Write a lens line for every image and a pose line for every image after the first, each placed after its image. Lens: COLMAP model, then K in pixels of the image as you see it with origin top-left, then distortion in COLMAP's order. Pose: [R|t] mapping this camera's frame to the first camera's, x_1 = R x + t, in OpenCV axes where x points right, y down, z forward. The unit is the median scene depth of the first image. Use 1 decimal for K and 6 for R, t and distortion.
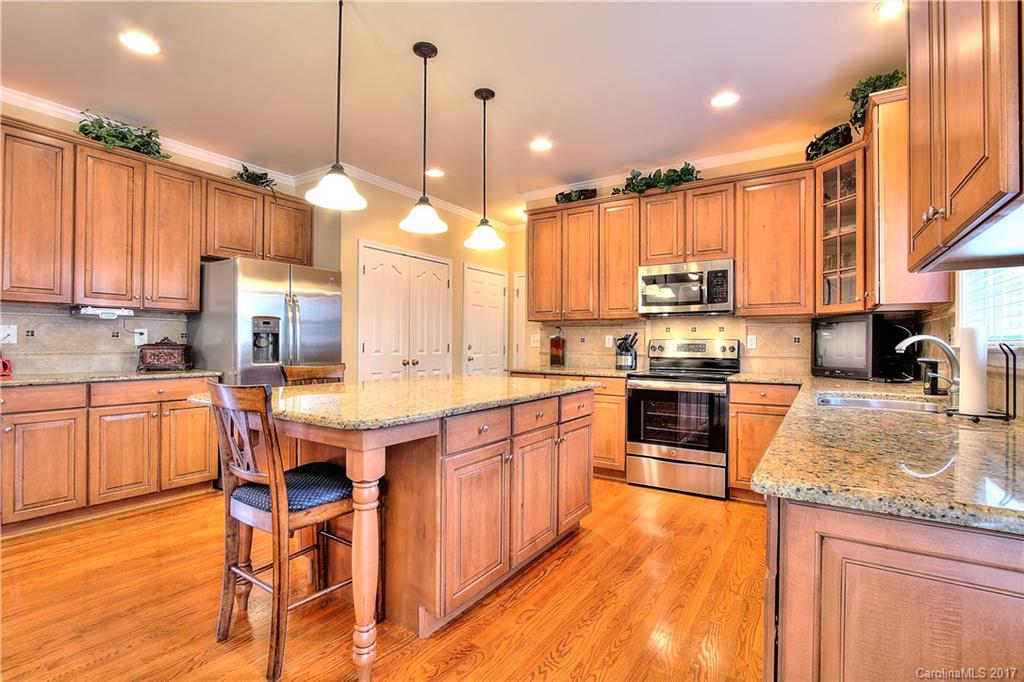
lens RADIAL K [[478.8, 0, 511.8], [0, 478.8, 342.4], [0, 0, 1]] dist [-0.002354, -0.000154]
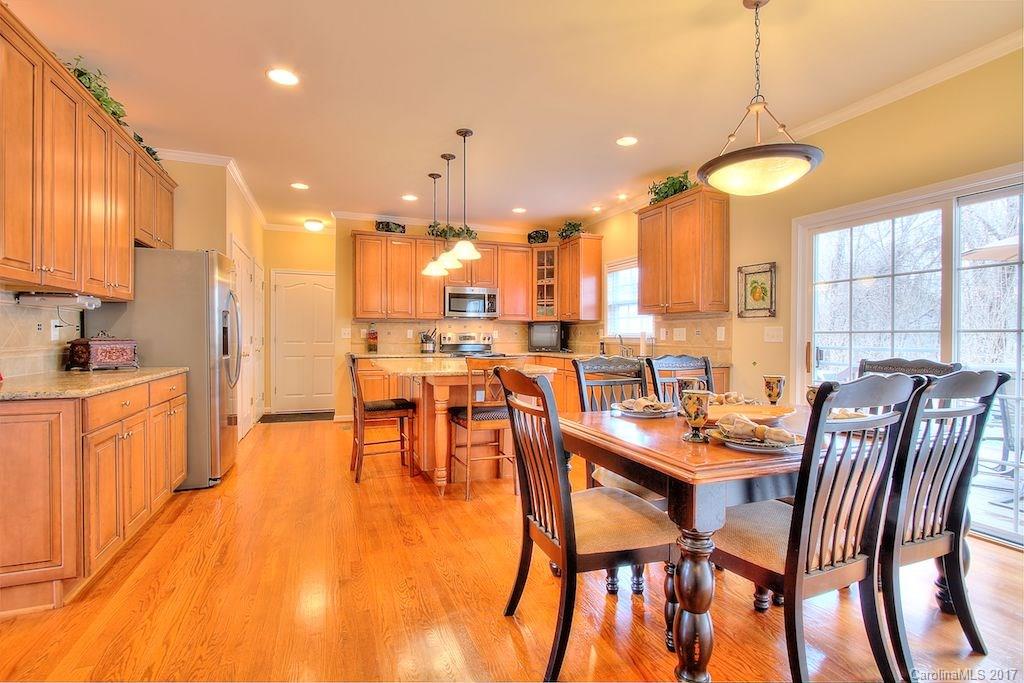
lens RADIAL K [[478.8, 0, 512.4], [0, 478.8, 338.5], [0, 0, 1]] dist [-0.002354, -0.000154]
pose [[0.582465, -0.010206, 0.812792, -0.954409], [0.001279, 0.999931, 0.011639, -0.006321], [-0.812855, -0.005740, 0.582438, -0.091029]]
